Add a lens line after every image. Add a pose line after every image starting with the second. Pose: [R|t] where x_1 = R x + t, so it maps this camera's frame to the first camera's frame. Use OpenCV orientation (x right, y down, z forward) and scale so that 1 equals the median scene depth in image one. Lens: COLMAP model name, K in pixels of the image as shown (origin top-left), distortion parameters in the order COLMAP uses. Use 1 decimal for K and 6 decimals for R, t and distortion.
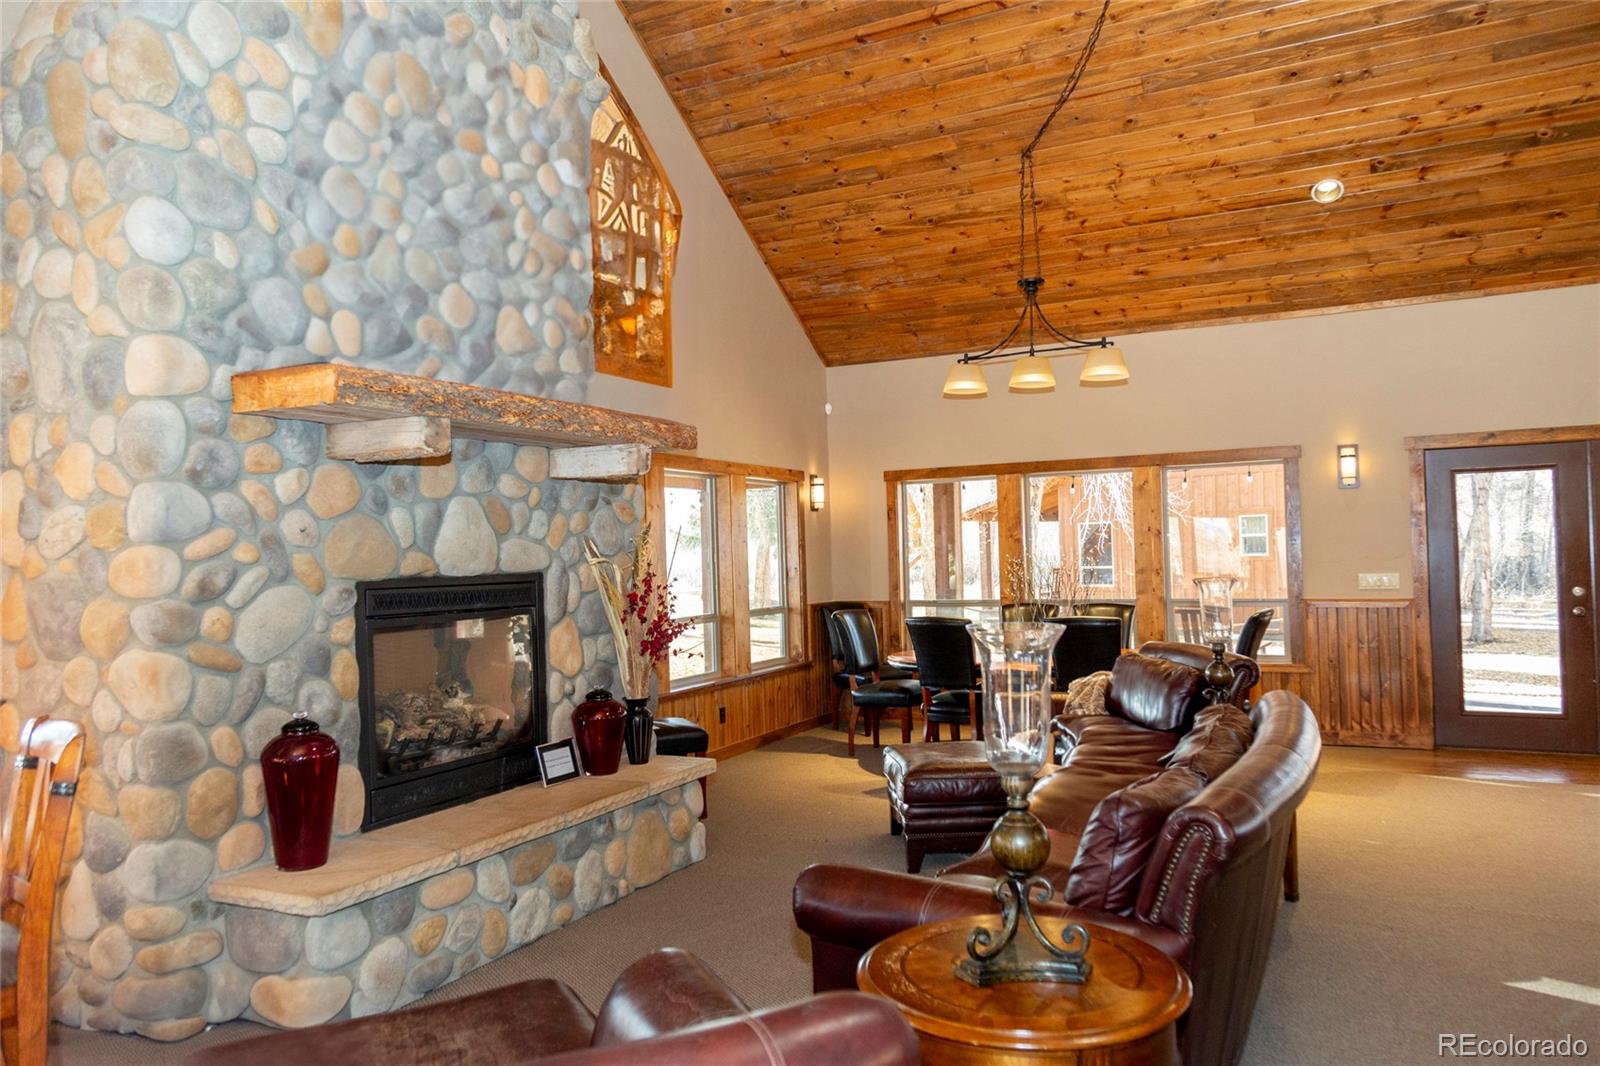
lens RADIAL K [[1086.8, 0, 801.3], [0, 1086.8, 537.8], [0, 0, 1]] dist [0.025759, -0.008174]
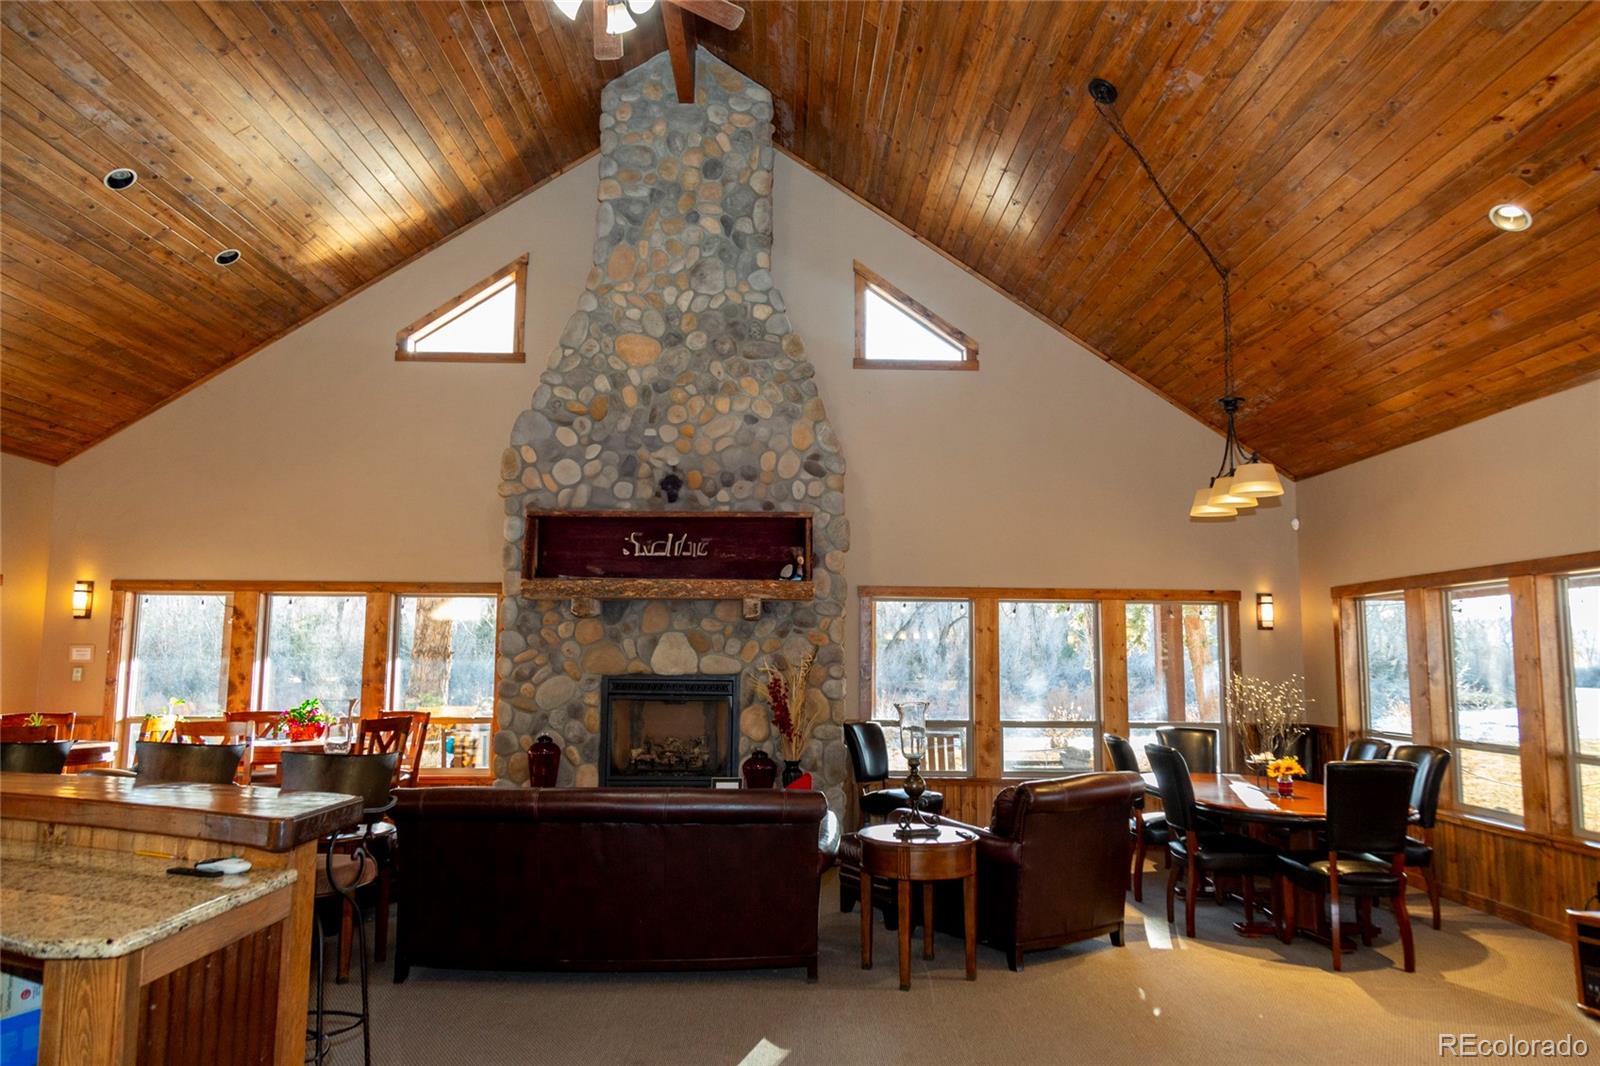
lens RADIAL K [[1086.8, 0, 802.0], [0, 1086.8, 539.5], [0, 0, 1]] dist [0.025759, -0.008174]
pose [[0.478790, -0.079230, -0.874347, 1.473123], [-0.005622, 0.995622, -0.093299, -0.023809], [0.877912, 0.049586, 0.476248, 0.317516]]
